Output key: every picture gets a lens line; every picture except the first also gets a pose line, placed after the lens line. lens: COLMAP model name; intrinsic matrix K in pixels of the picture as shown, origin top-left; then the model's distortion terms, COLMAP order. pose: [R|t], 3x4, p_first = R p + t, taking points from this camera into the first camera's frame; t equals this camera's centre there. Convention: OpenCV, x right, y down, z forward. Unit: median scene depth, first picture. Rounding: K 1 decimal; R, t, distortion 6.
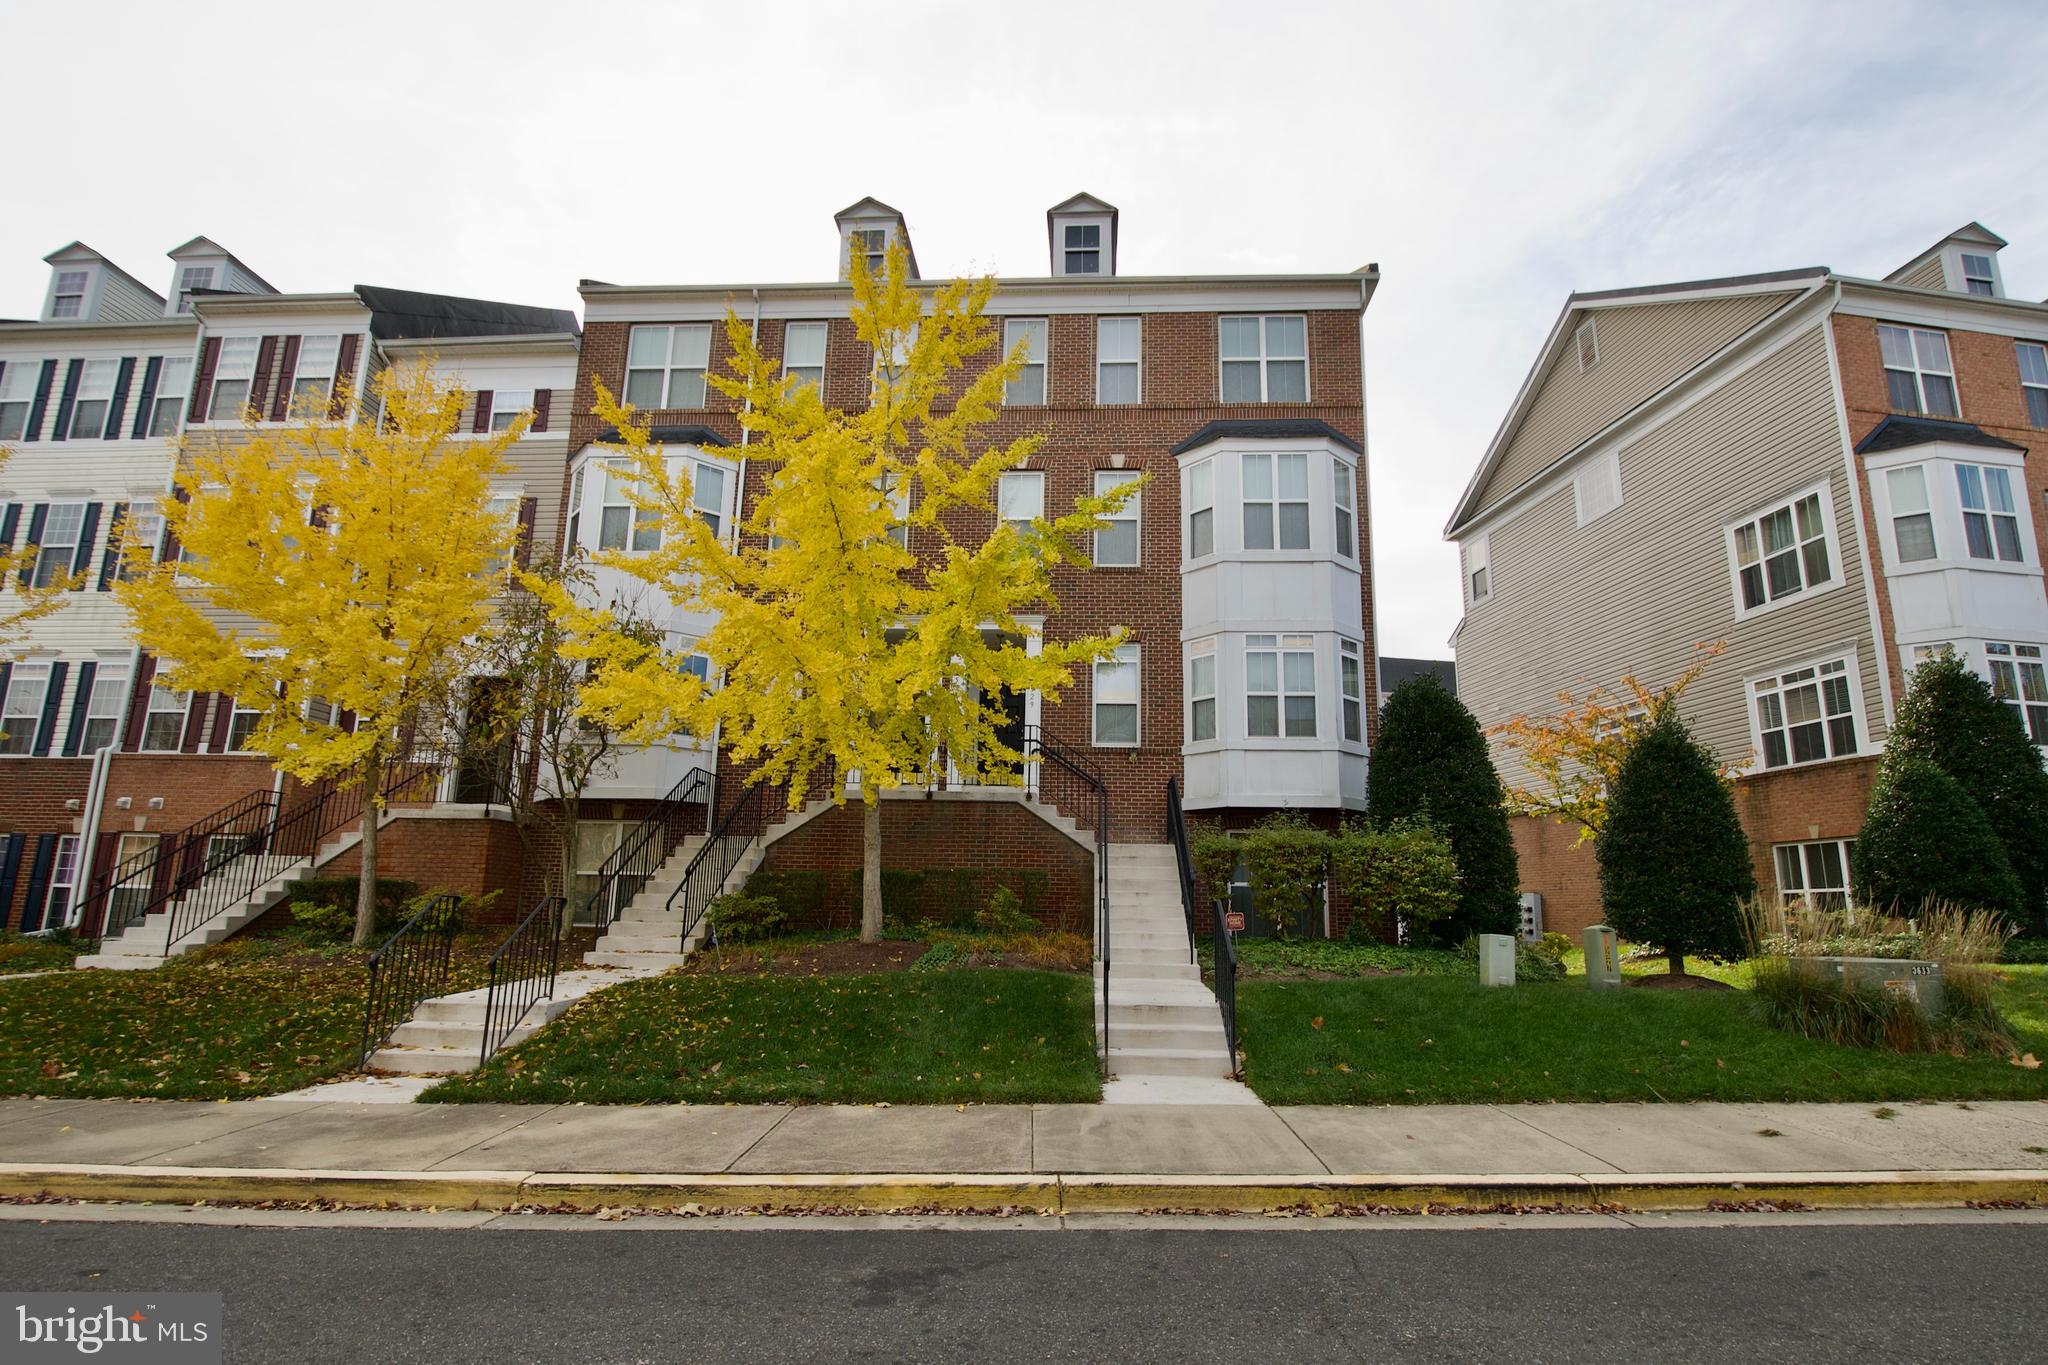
lens RADIAL K [[1106.3, 0, 1095.5], [0, 1106.3, 681.7], [0, 0, 1]] dist [0.020749, -0.028610]
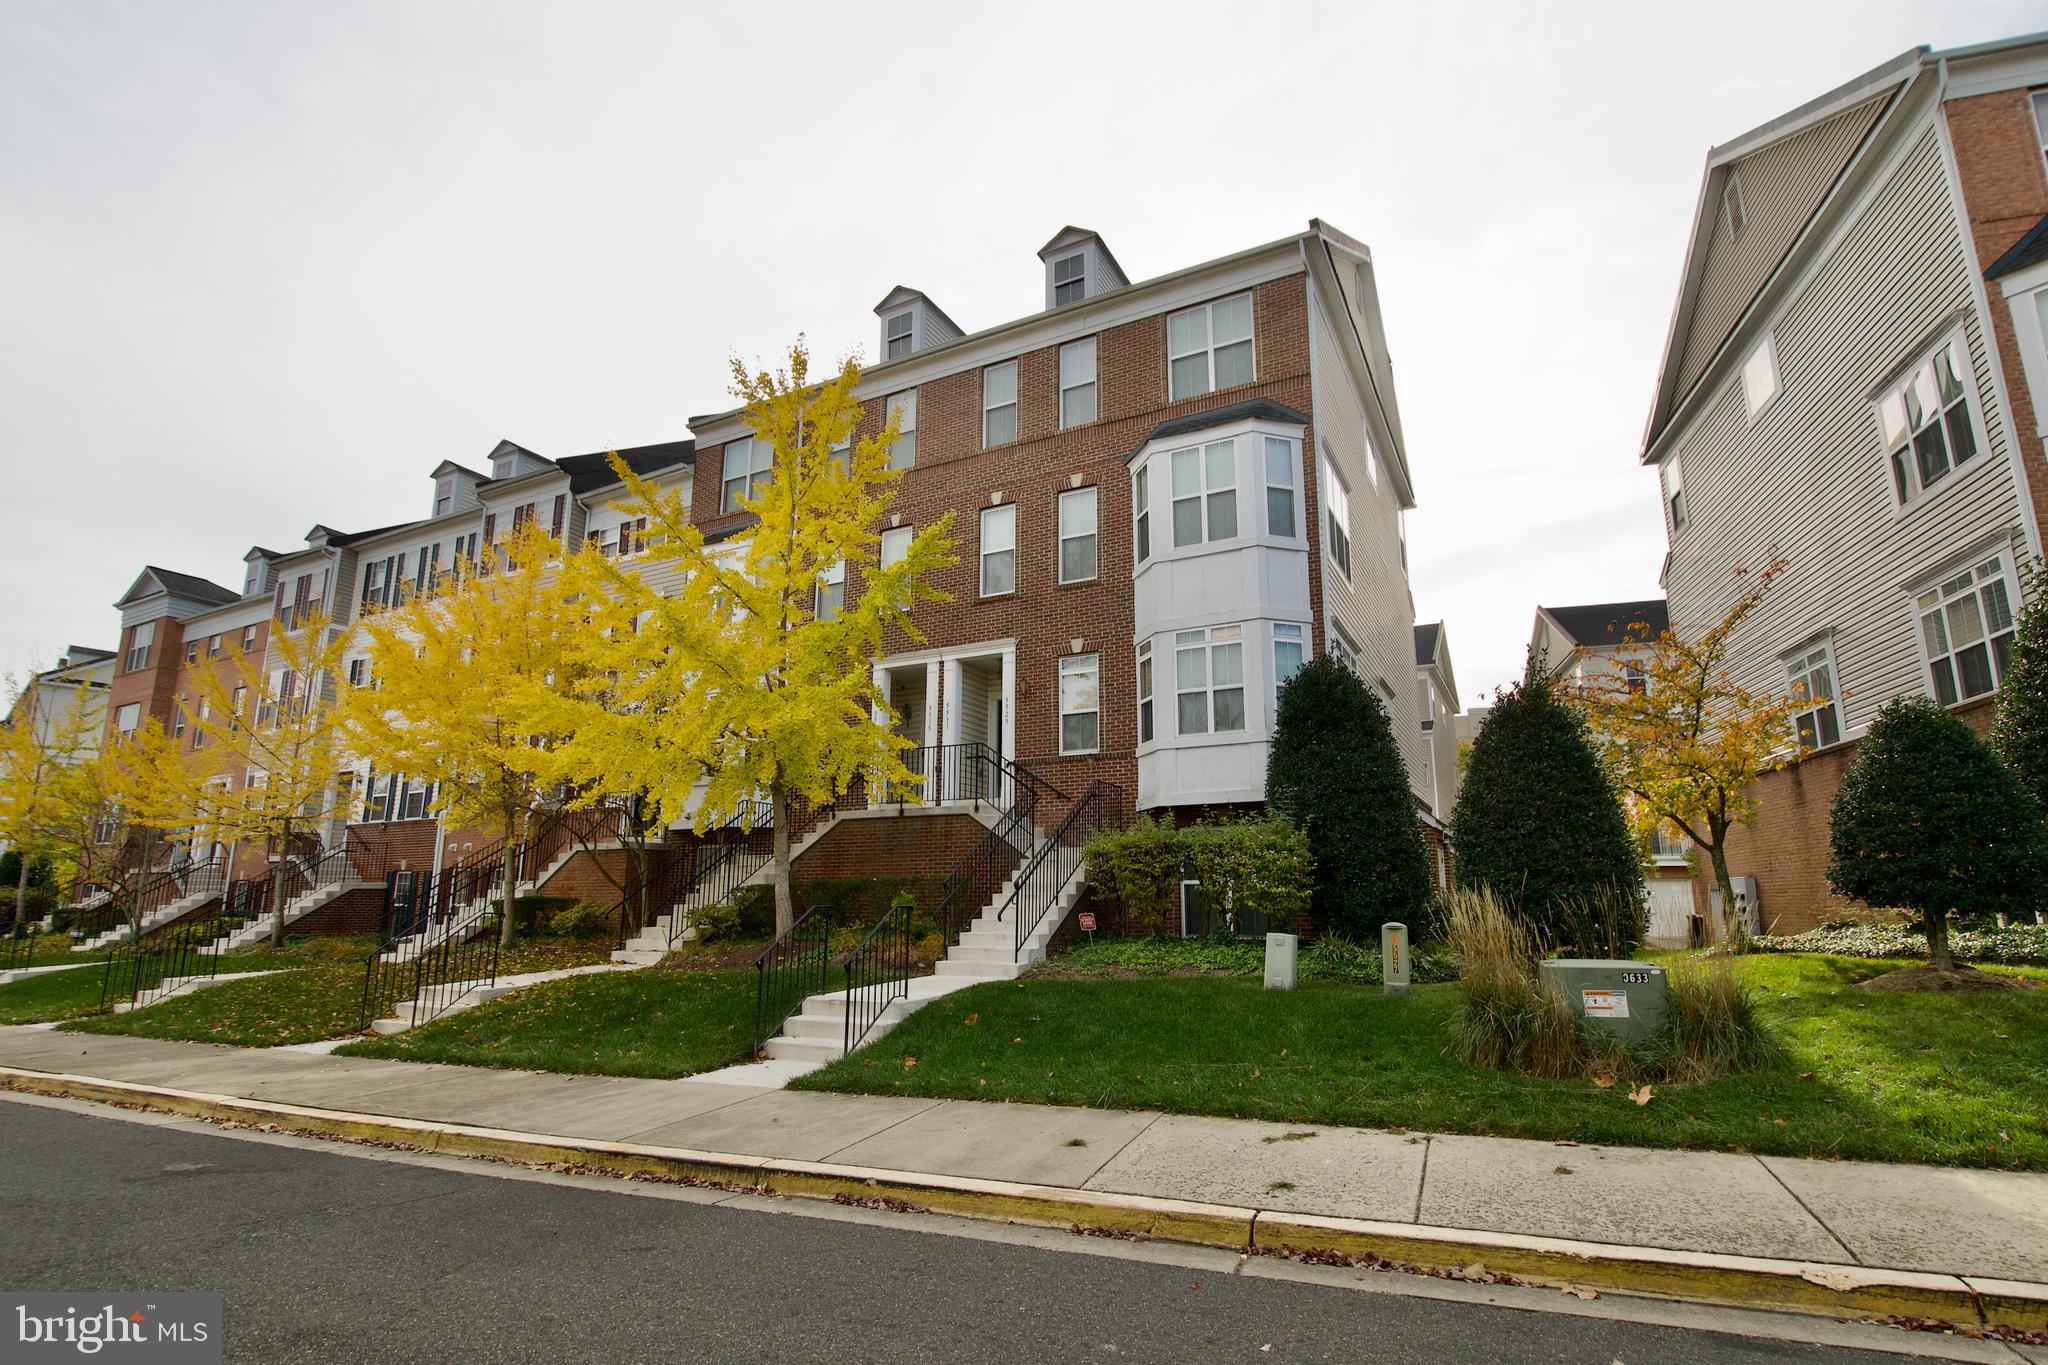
lens RADIAL K [[1106.3, 0, 1095.5], [0, 1106.3, 681.7], [0, 0, 1]] dist [0.020749, -0.028610]
pose [[0.889893, -0.107139, -0.443409, 0.482492], [0.110343, 0.993718, -0.018658, 0.011155], [0.442622, -0.032324, 0.896125, 0.064931]]
